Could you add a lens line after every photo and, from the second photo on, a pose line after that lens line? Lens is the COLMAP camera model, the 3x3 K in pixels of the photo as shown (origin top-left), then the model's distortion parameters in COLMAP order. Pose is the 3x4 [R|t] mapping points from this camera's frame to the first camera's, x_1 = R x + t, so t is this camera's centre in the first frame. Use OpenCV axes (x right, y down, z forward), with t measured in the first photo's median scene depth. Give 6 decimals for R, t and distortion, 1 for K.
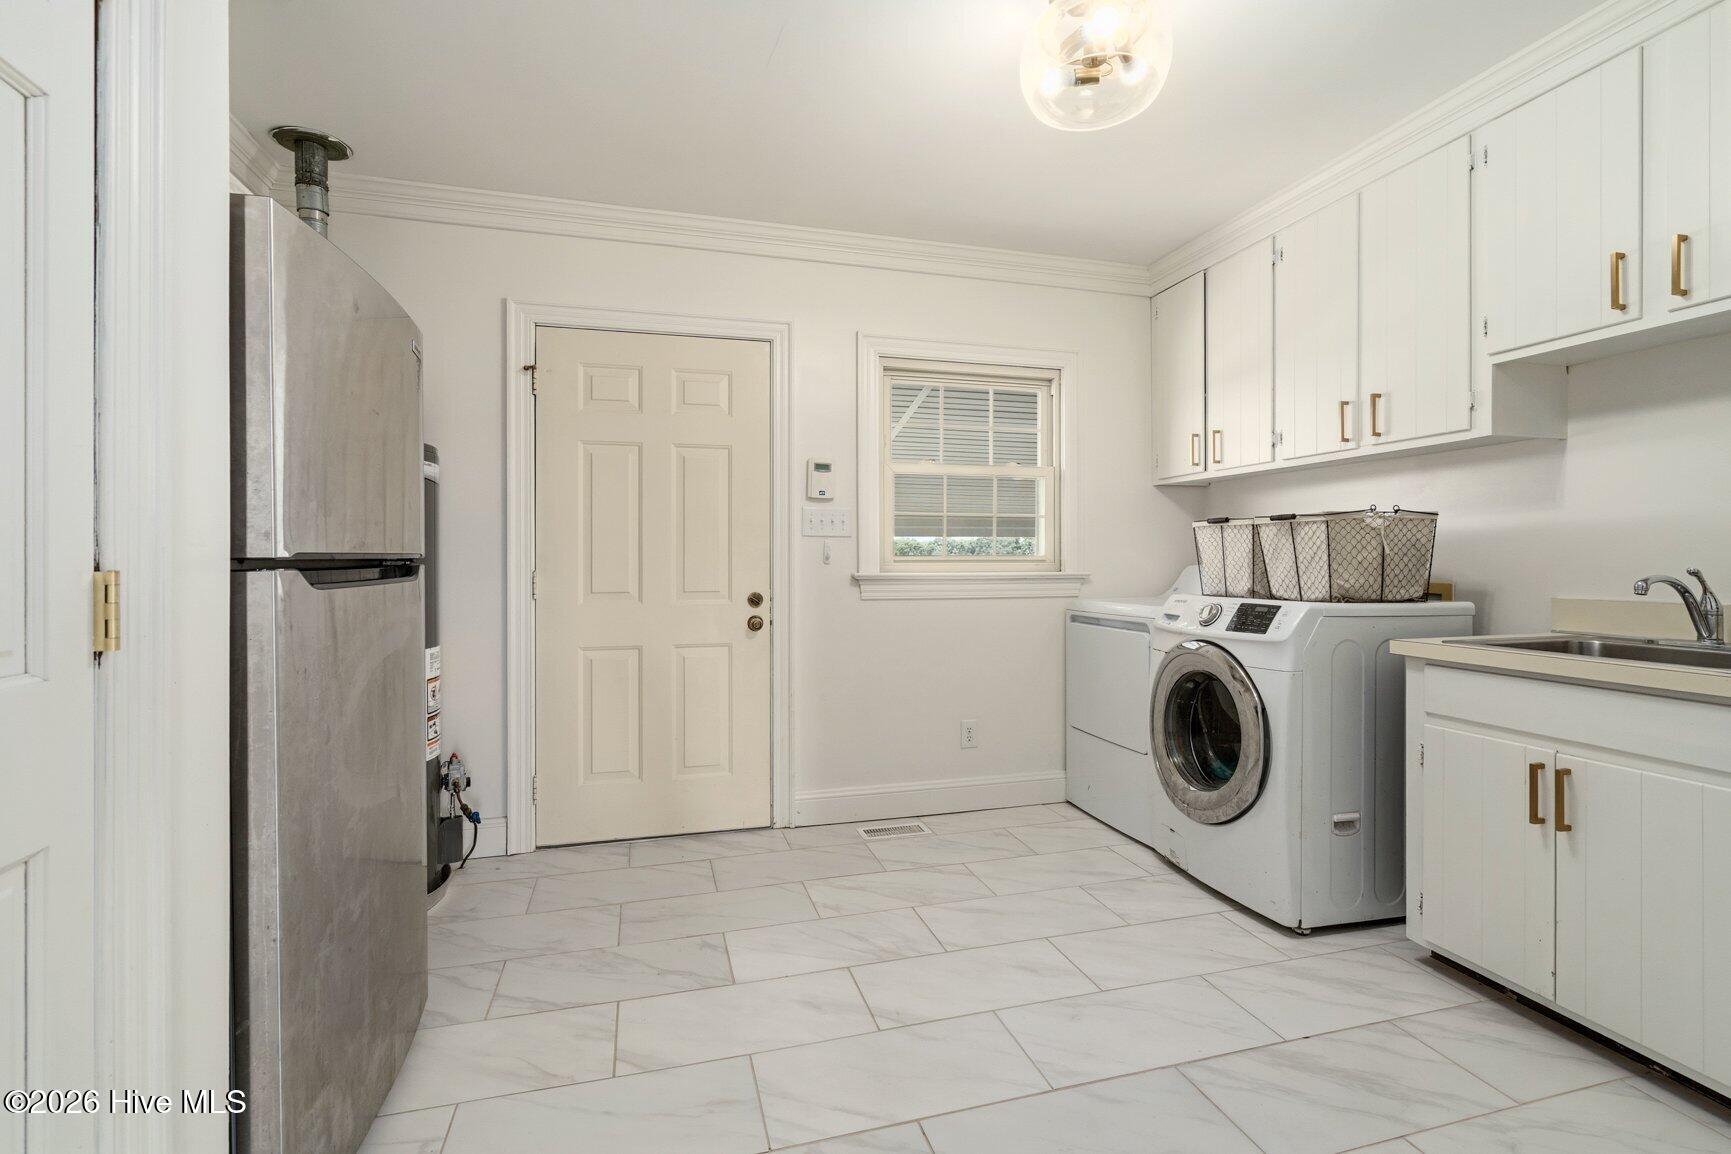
lens RADIAL K [[800.1, 0, 876.6], [0, 800.1, 560.3], [0, 0, 1]] dist [-0.000450, 0.000088]
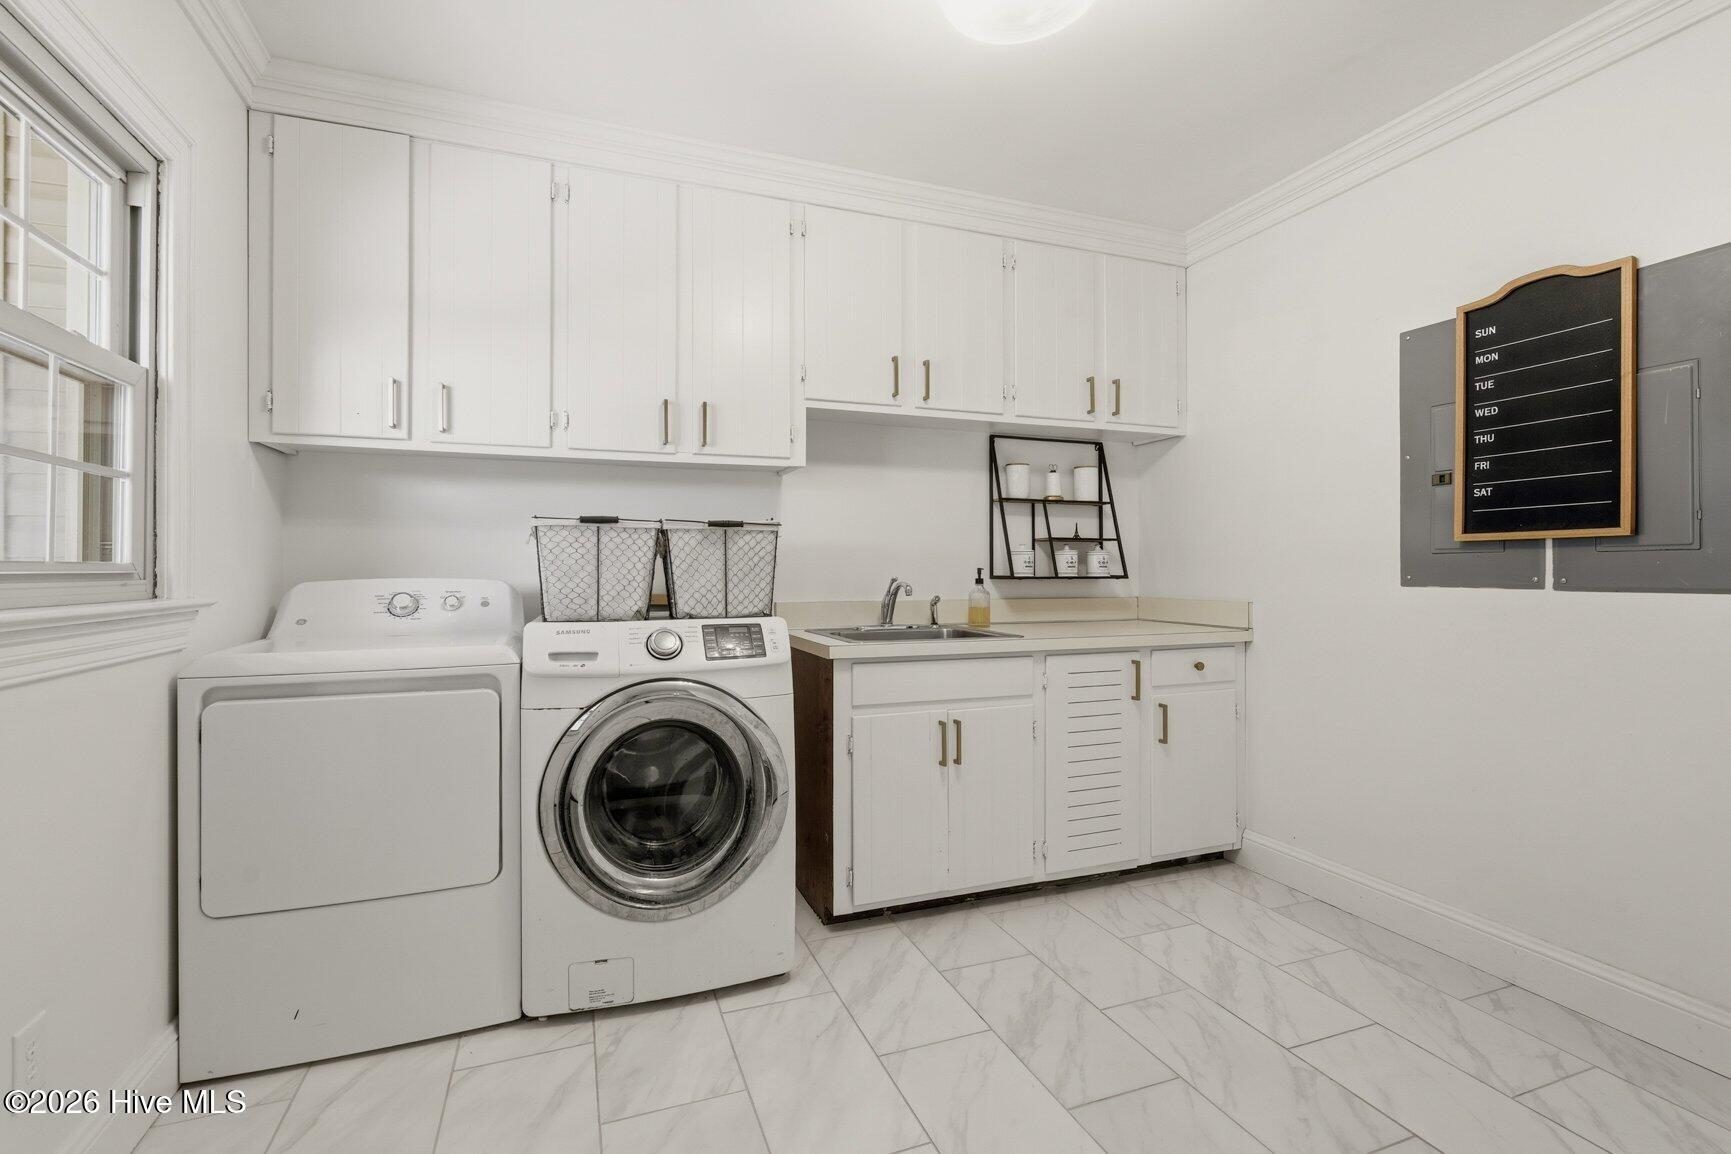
lens RADIAL K [[800.1, 0, 876.6], [0, 800.1, 560.3], [0, 0, 1]] dist [-0.000450, 0.000088]
pose [[-0.091270, 0.008873, 0.995787, -0.382565], [0.000710, 0.999961, -0.008845, -0.005425], [-0.995826, -0.000101, -0.091272, 0.903938]]
